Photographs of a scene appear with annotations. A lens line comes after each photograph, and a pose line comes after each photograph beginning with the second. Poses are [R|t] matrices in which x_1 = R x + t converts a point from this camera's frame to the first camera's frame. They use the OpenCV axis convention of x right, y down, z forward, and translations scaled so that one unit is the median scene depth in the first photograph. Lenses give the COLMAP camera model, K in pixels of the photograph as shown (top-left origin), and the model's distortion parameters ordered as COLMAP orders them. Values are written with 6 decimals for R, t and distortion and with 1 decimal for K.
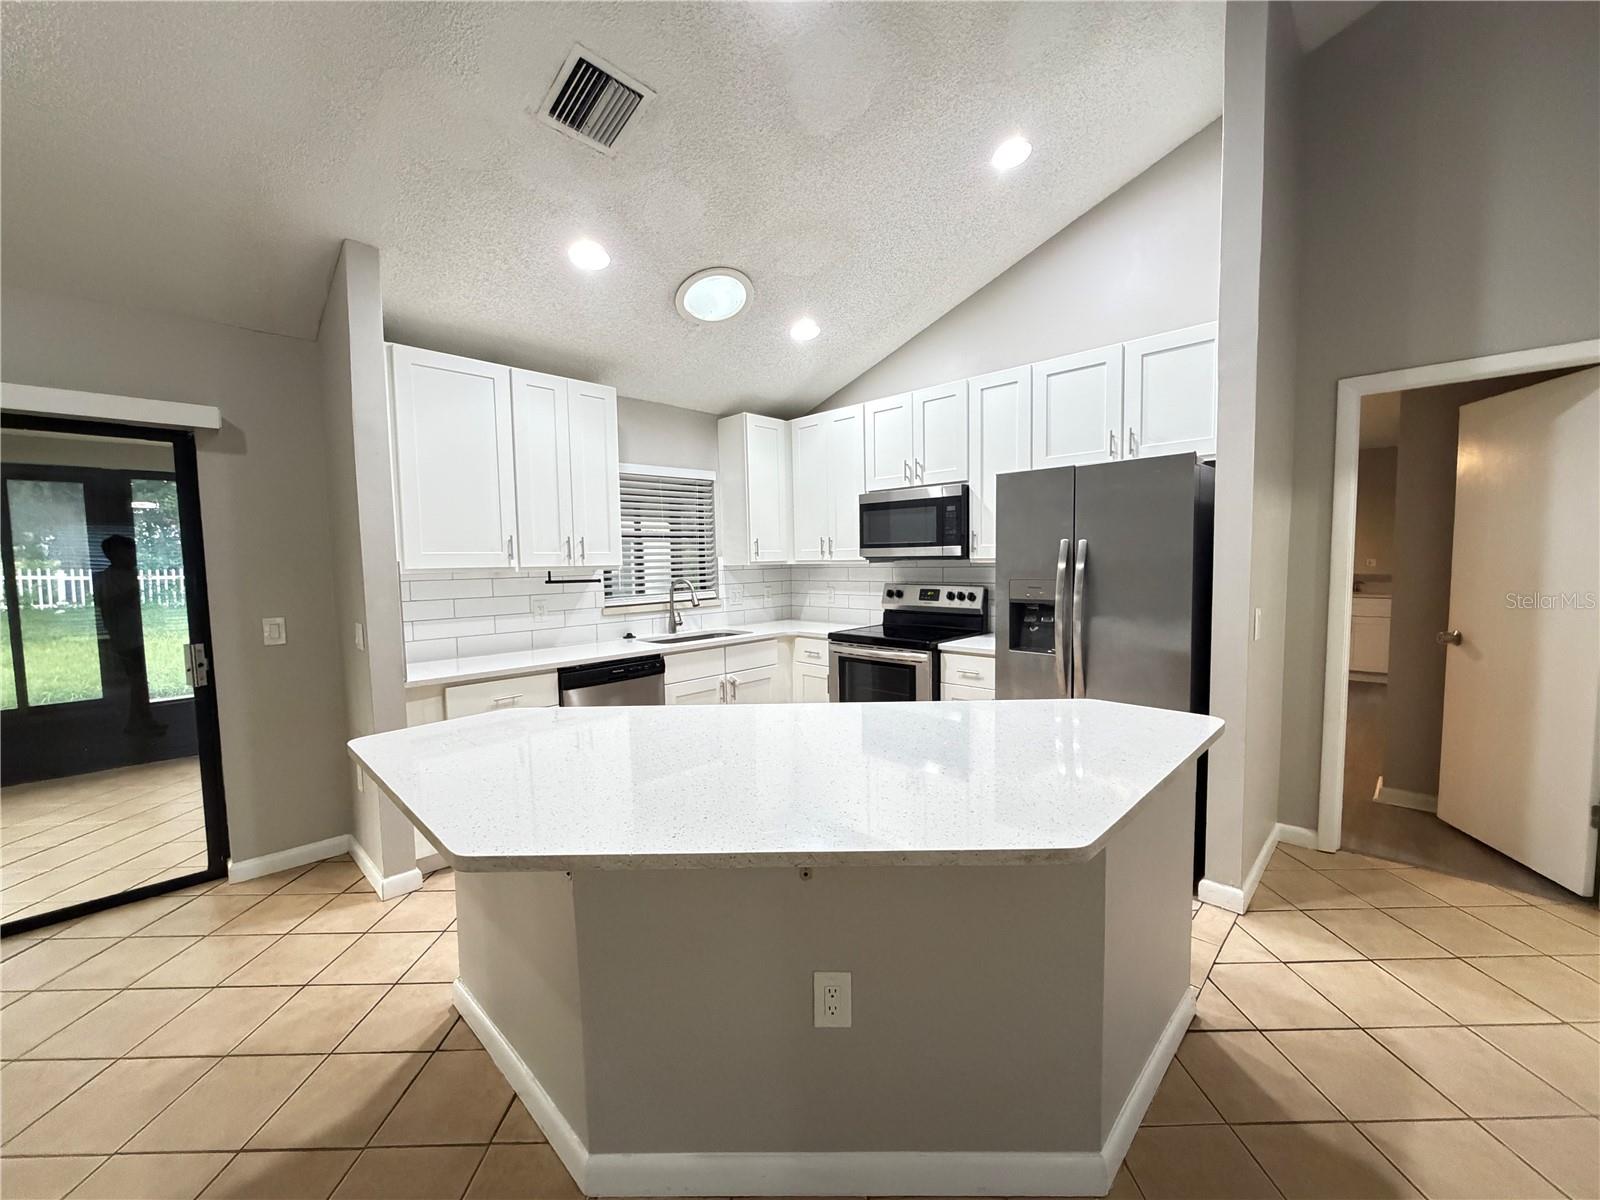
lens RADIAL K [[635.4, 0, 798.5], [0, 635.4, 601.1], [0, 0, 1]] dist [-0.000324, 0.000281]
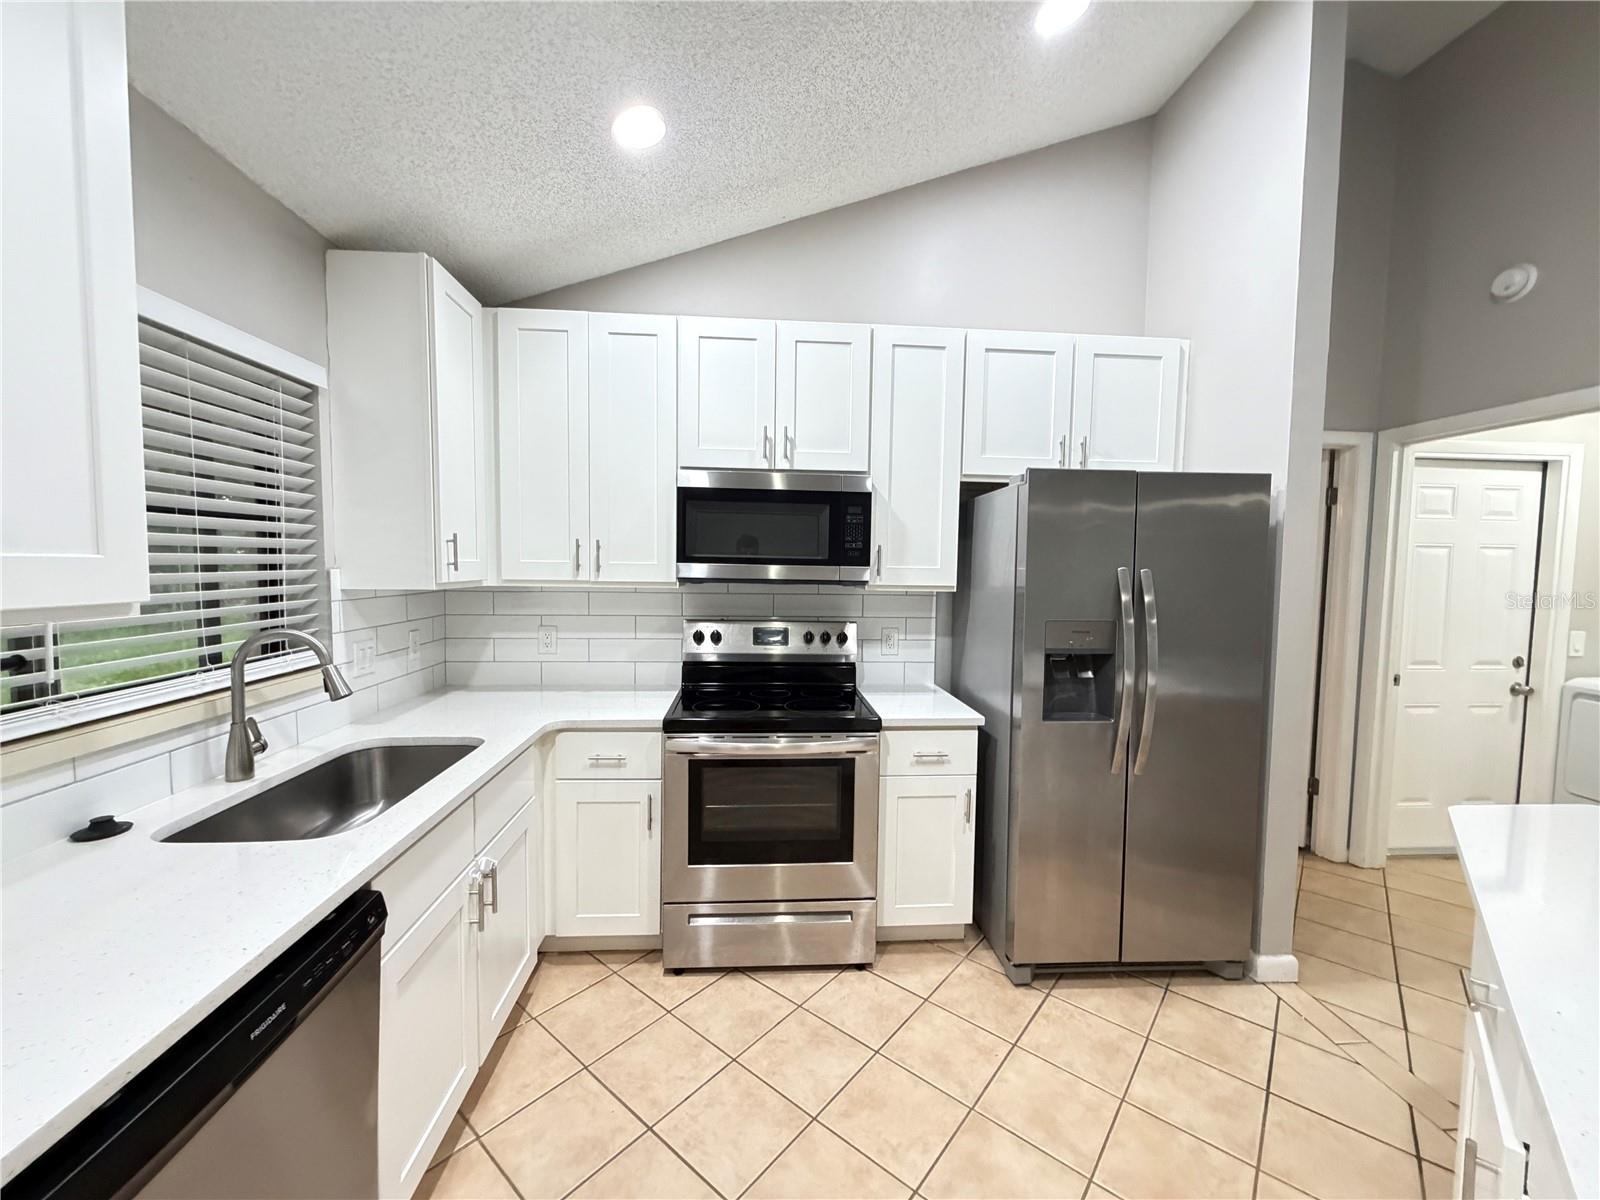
lens RADIAL K [[635.4, 0, 799.8], [0, 635.4, 598.4], [0, 0, 1]] dist [-0.000324, 0.000281]
pose [[0.655772, -0.010309, 0.754889, -0.315318], [0.024545, 0.999669, -0.007670, -0.050395], [-0.754560, 0.023559, 0.655808, 0.624632]]
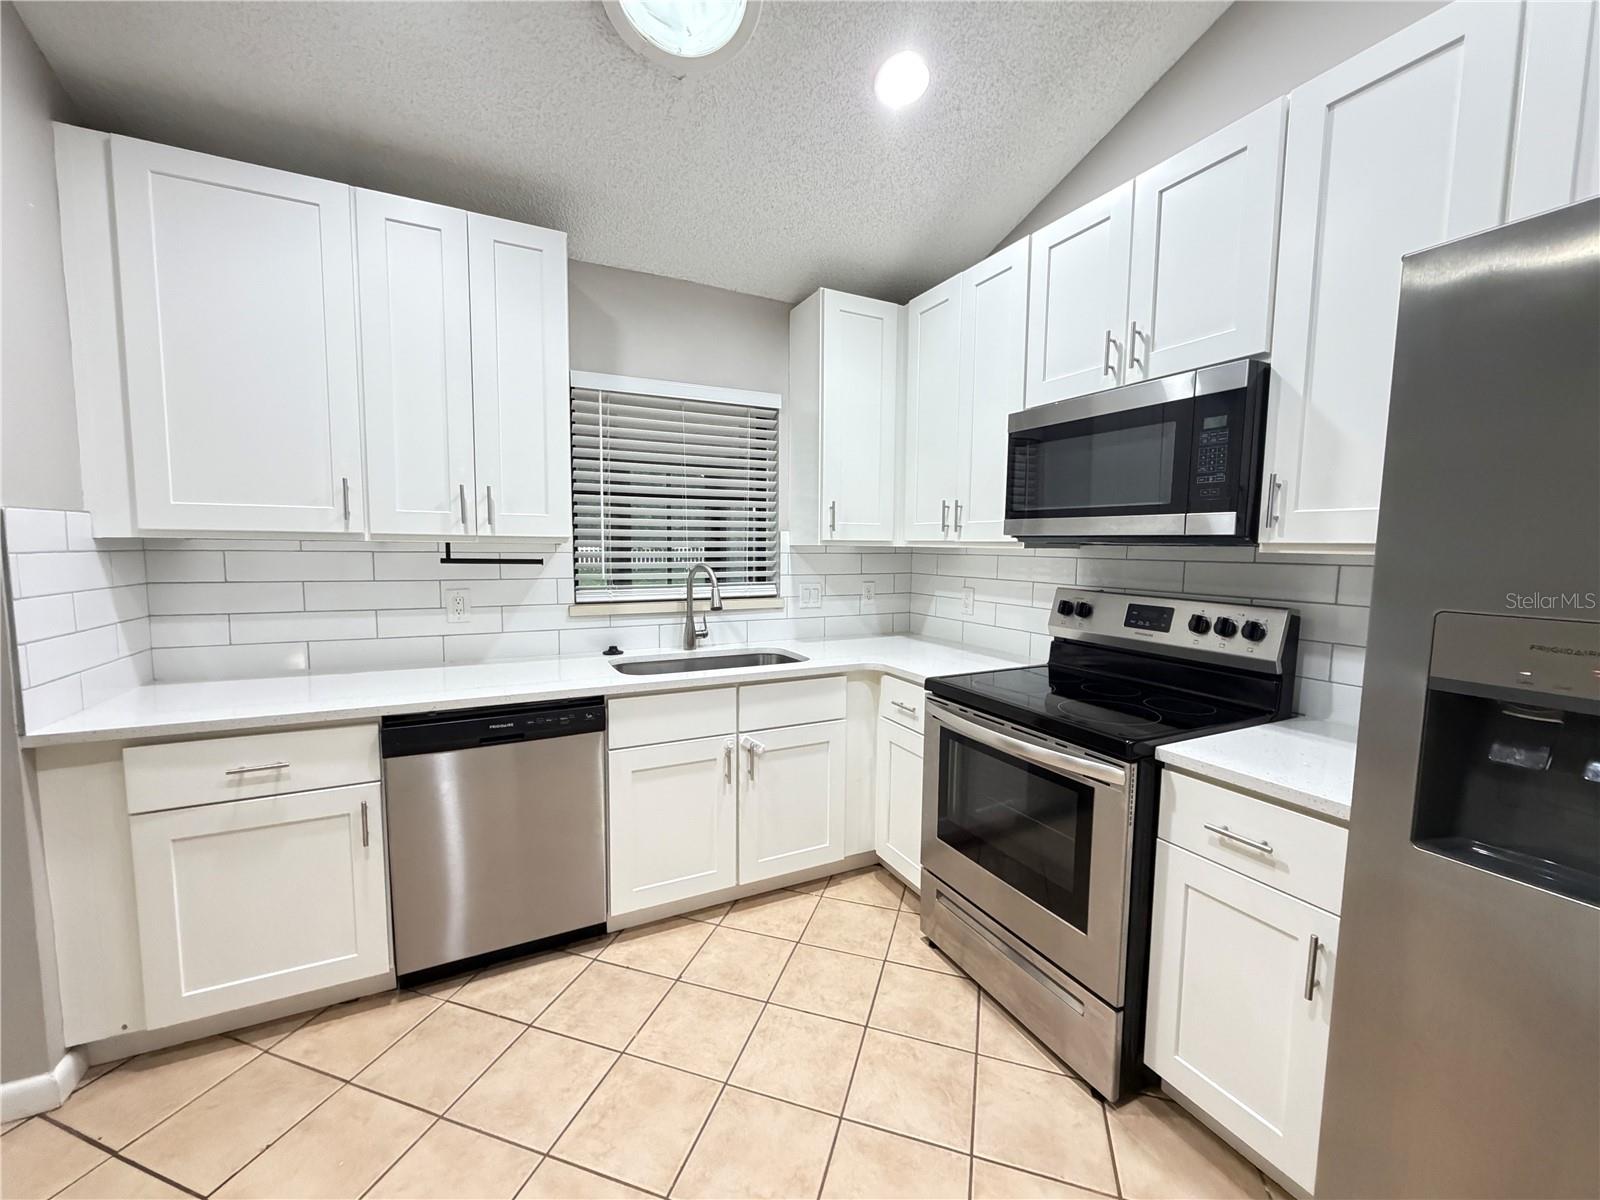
lens RADIAL K [[635.4, 0, 797.5], [0, 635.4, 599.6], [0, 0, 1]] dist [-0.000324, 0.000281]
pose [[0.945783, 0.057837, -0.319607, 0.123371], [-0.051161, 0.998262, 0.029253, -0.027478], [0.320744, -0.011315, 0.947098, 0.526593]]
